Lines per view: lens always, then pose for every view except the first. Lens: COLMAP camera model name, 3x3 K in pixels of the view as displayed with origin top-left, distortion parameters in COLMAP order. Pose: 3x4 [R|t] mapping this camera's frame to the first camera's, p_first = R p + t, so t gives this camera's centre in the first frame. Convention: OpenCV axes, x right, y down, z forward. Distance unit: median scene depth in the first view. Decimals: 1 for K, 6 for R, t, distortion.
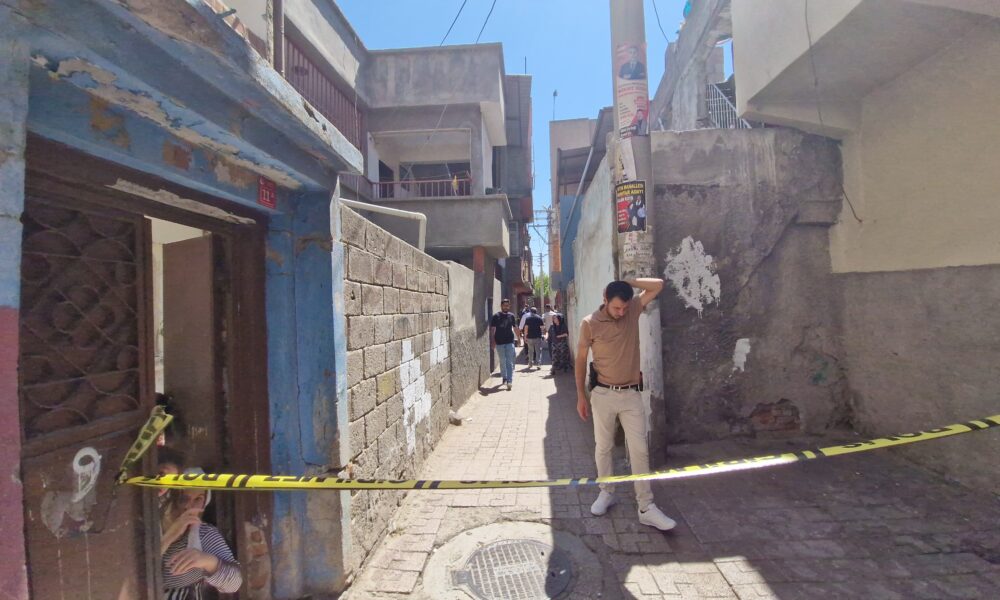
lens RADIAL K [[460.4, 0, 500.0], [0, 460.4, 300.0], [0, 0, 1]] dist [0.002137, -0.000004]
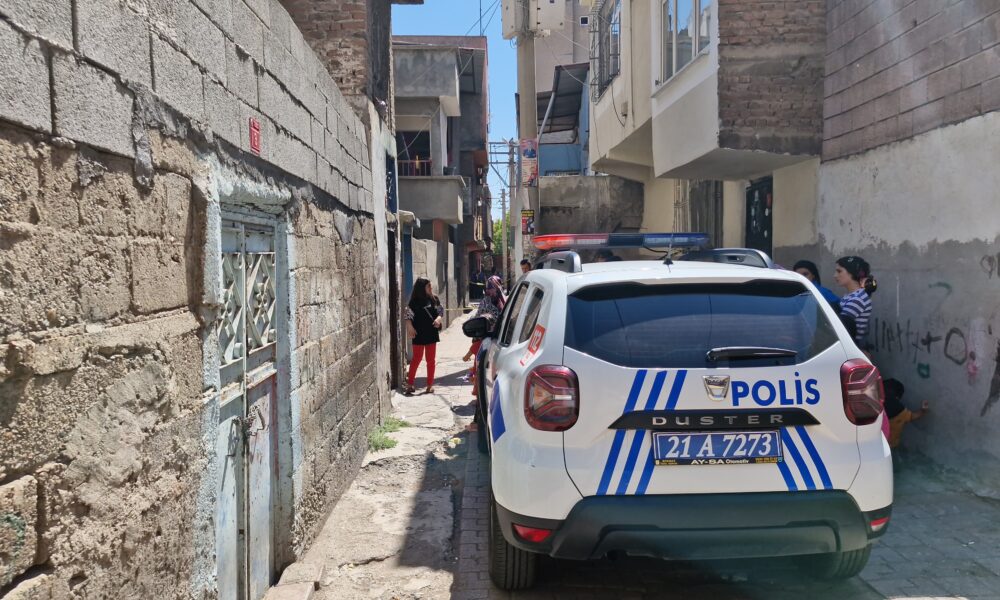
lens RADIAL K [[871.0, 0, 500.0], [0, 871.0, 300.0], [0, 0, 1]] dist [-0.000869, -0.000450]
pose [[0.997170, 0.004200, 0.075057, -0.053739], [-0.008252, 0.998520, 0.053755, -0.029777], [-0.074720, -0.054222, 0.995729, -1.256035]]
